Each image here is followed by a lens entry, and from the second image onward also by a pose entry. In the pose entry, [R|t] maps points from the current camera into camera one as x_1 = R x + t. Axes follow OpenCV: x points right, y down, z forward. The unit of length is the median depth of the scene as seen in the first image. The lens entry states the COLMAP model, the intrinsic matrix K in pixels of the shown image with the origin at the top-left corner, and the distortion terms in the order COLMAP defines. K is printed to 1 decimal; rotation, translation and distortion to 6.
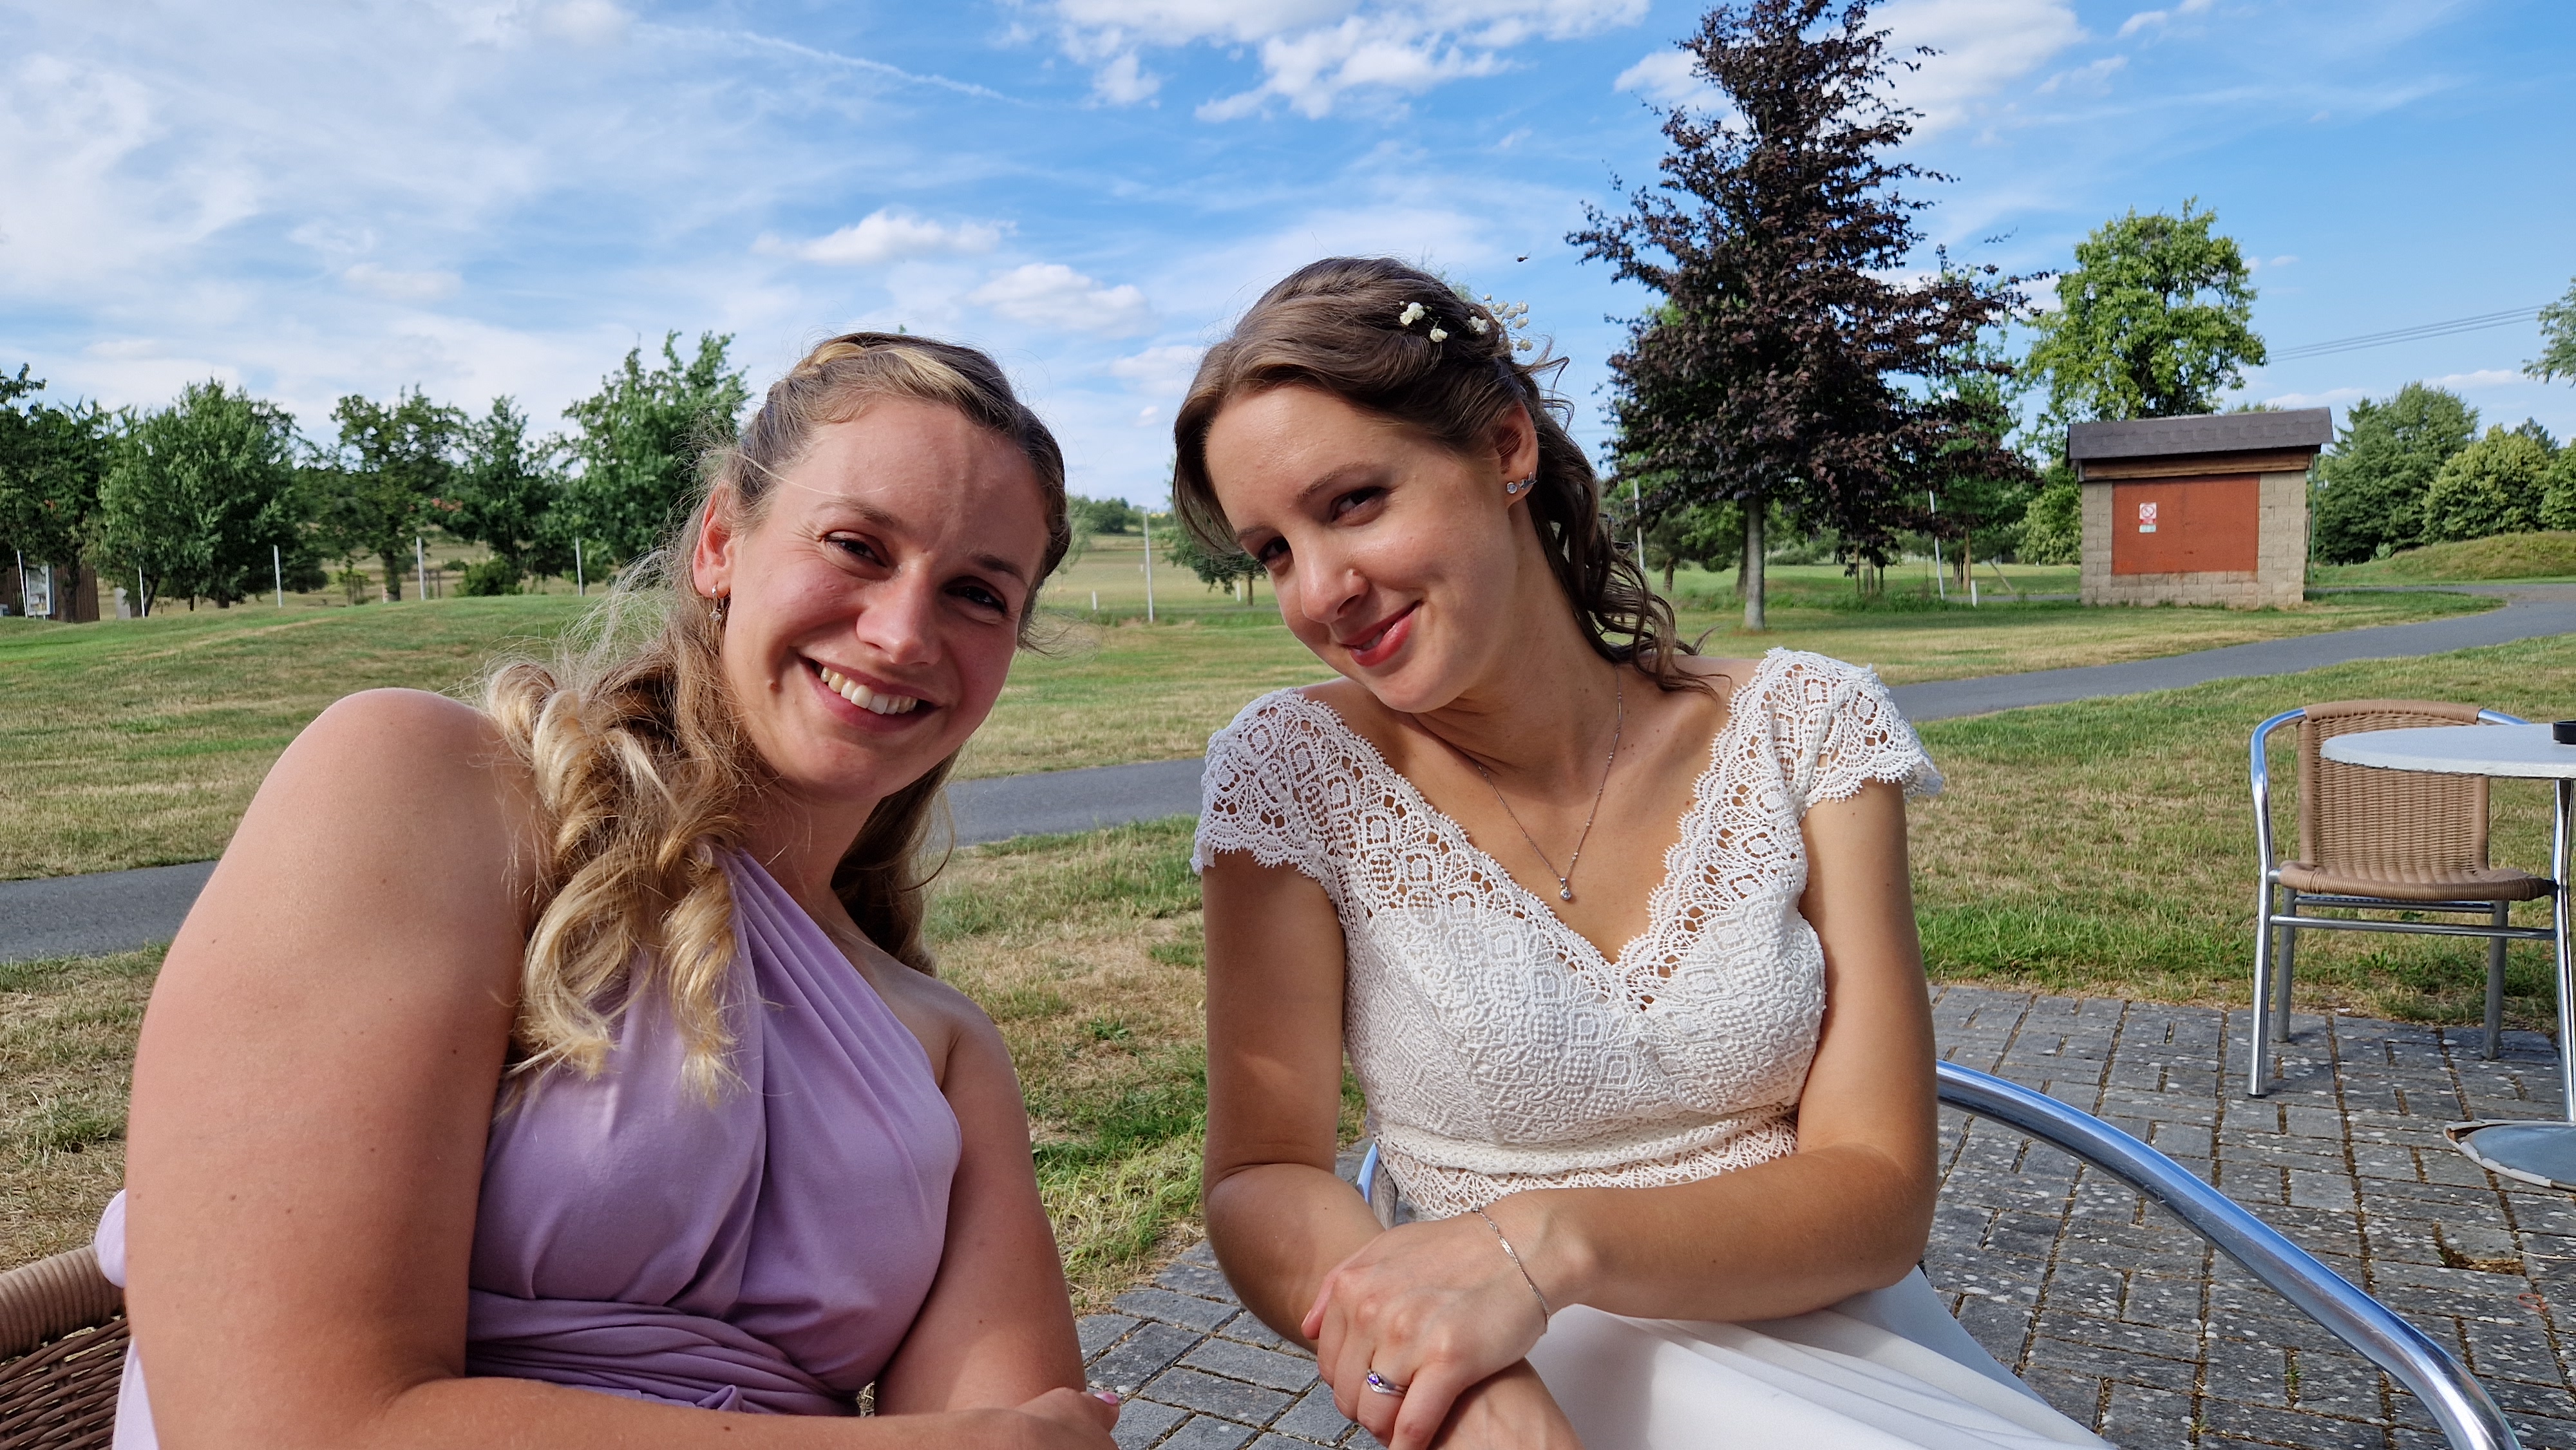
lens RADIAL K [[1539.9, 0, 1288.0], [0, 1539.9, 725.0], [0, 0, 1]] dist [0.022849, -0.001179]
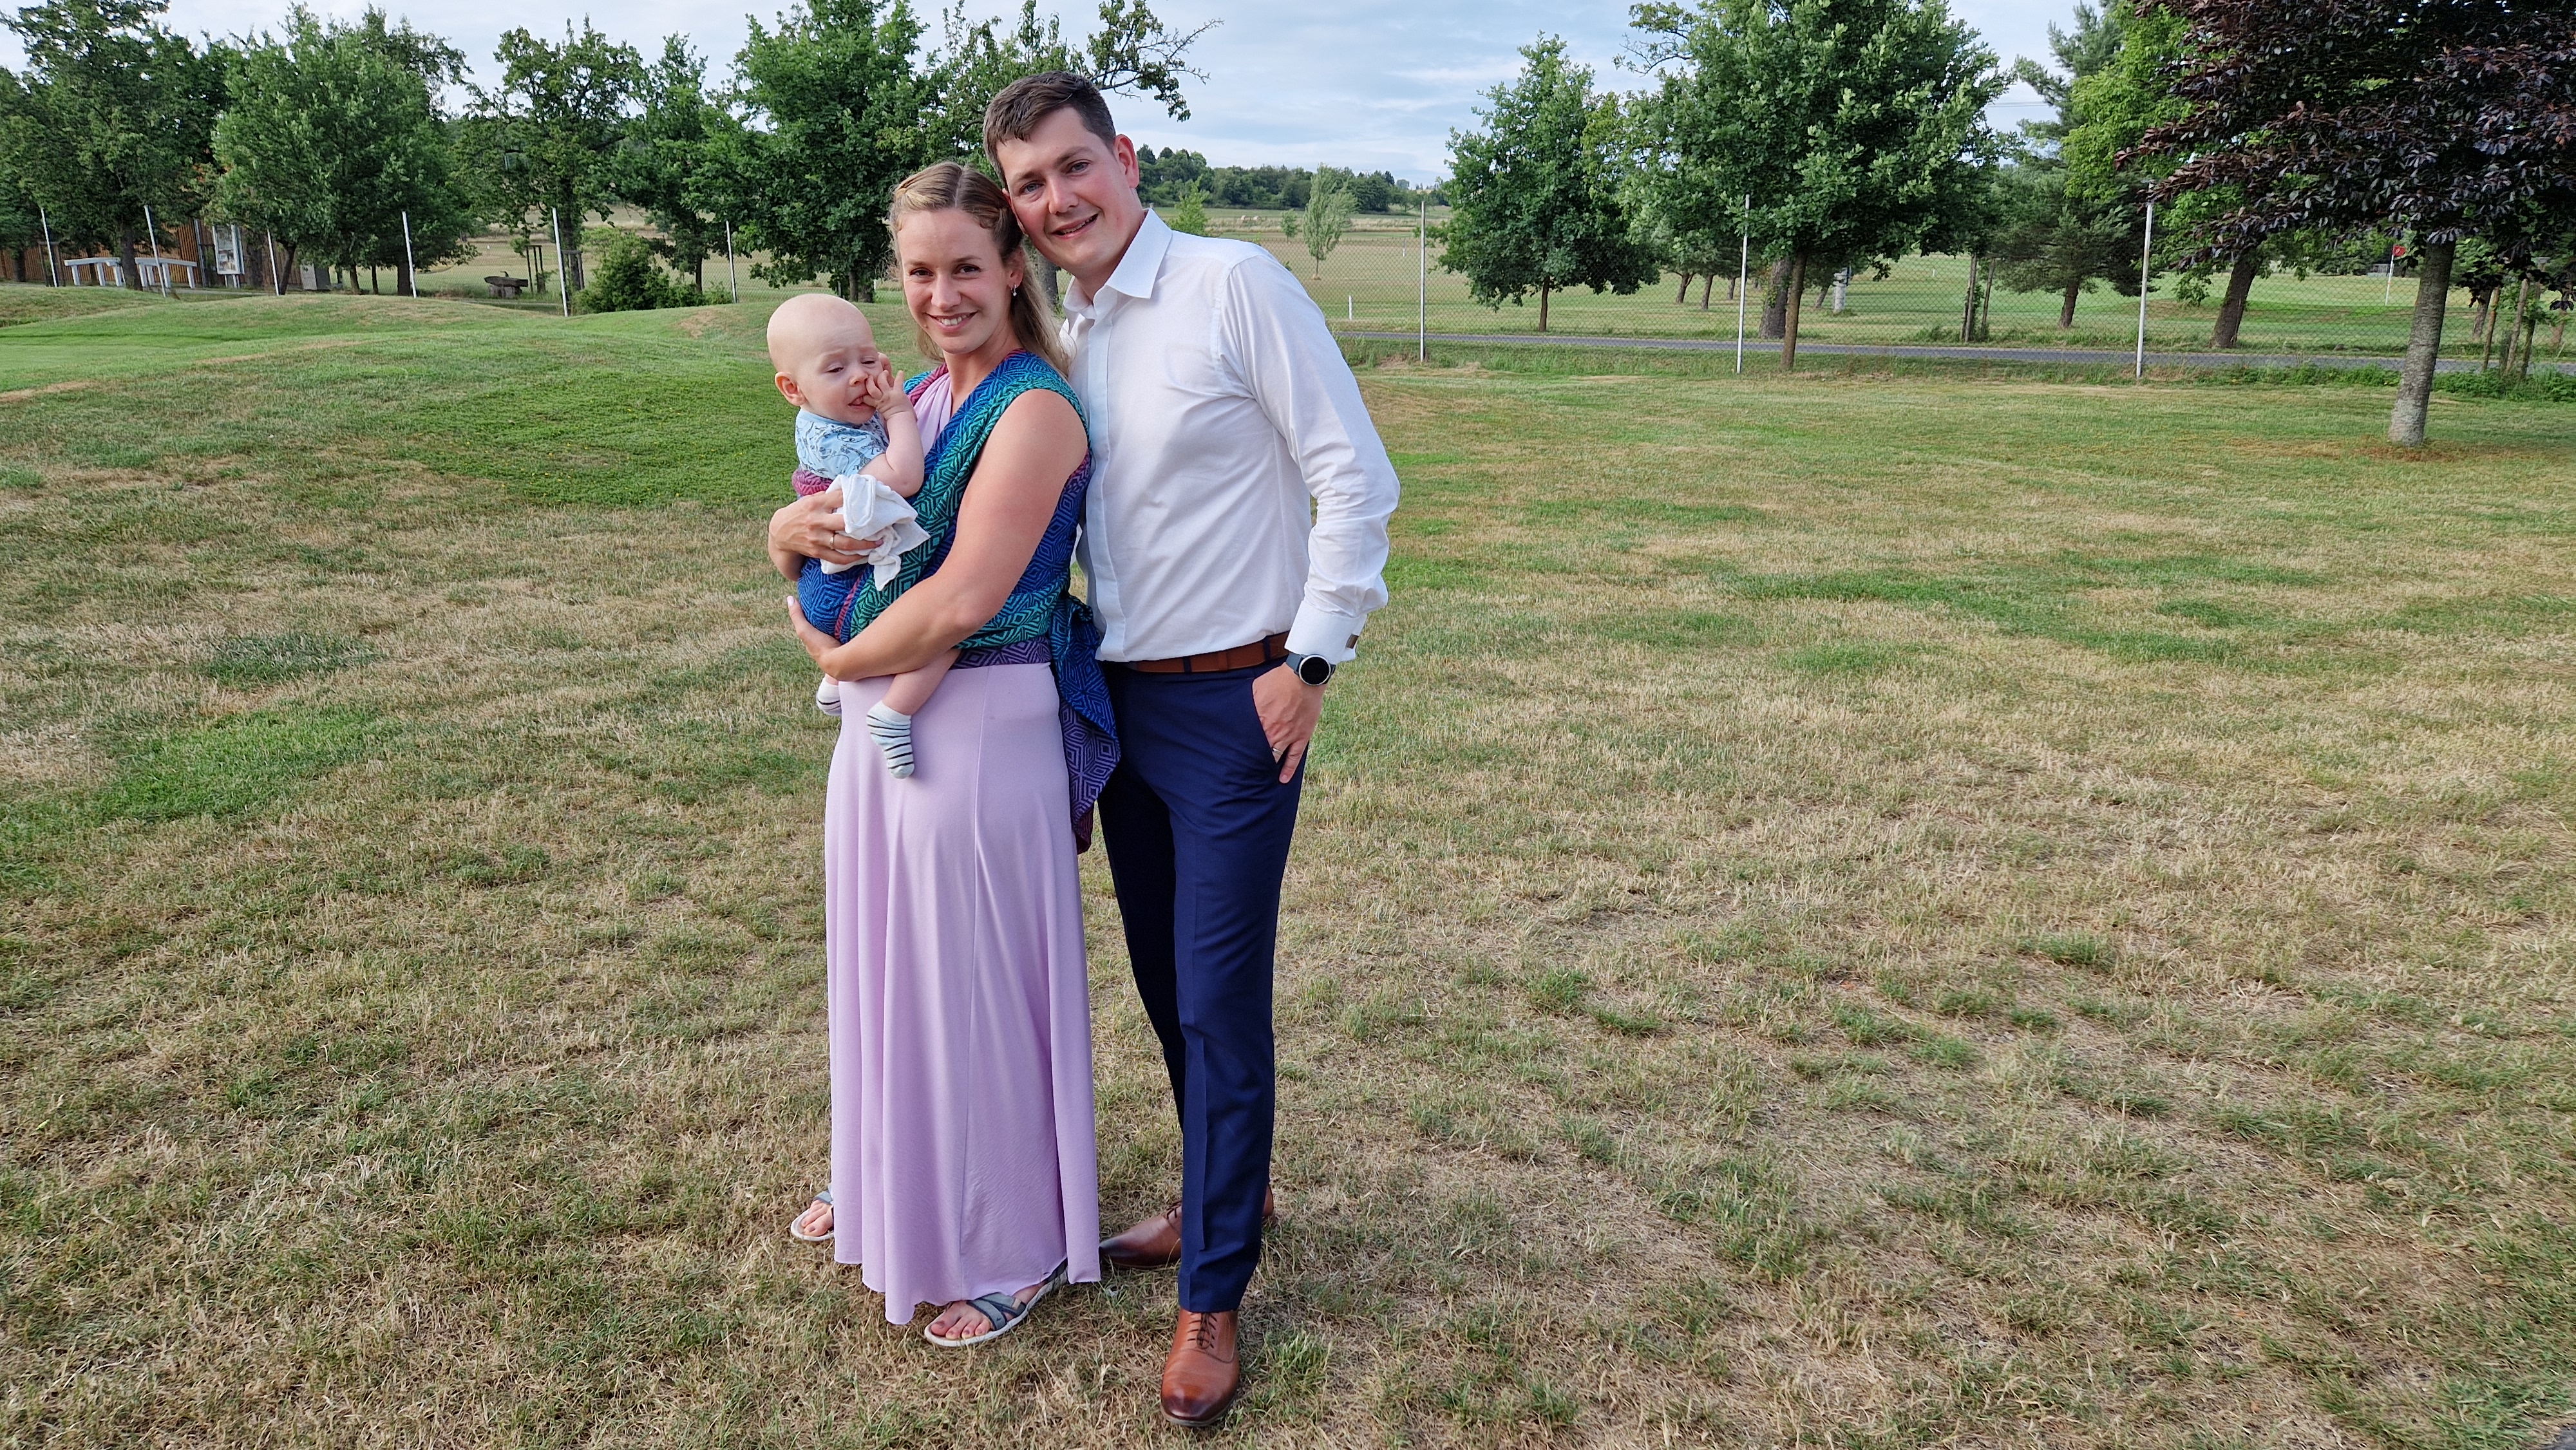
lens RADIAL K [[1539.9, 0, 1288.0], [0, 1539.9, 725.0], [0, 0, 1]] dist [0.022849, -0.001179]
pose [[0.985789, 0.082241, -0.146479, -0.019532], [-0.051963, 0.978486, 0.199663, -0.028328], [0.159748, -0.189214, 0.968854, 0.155917]]
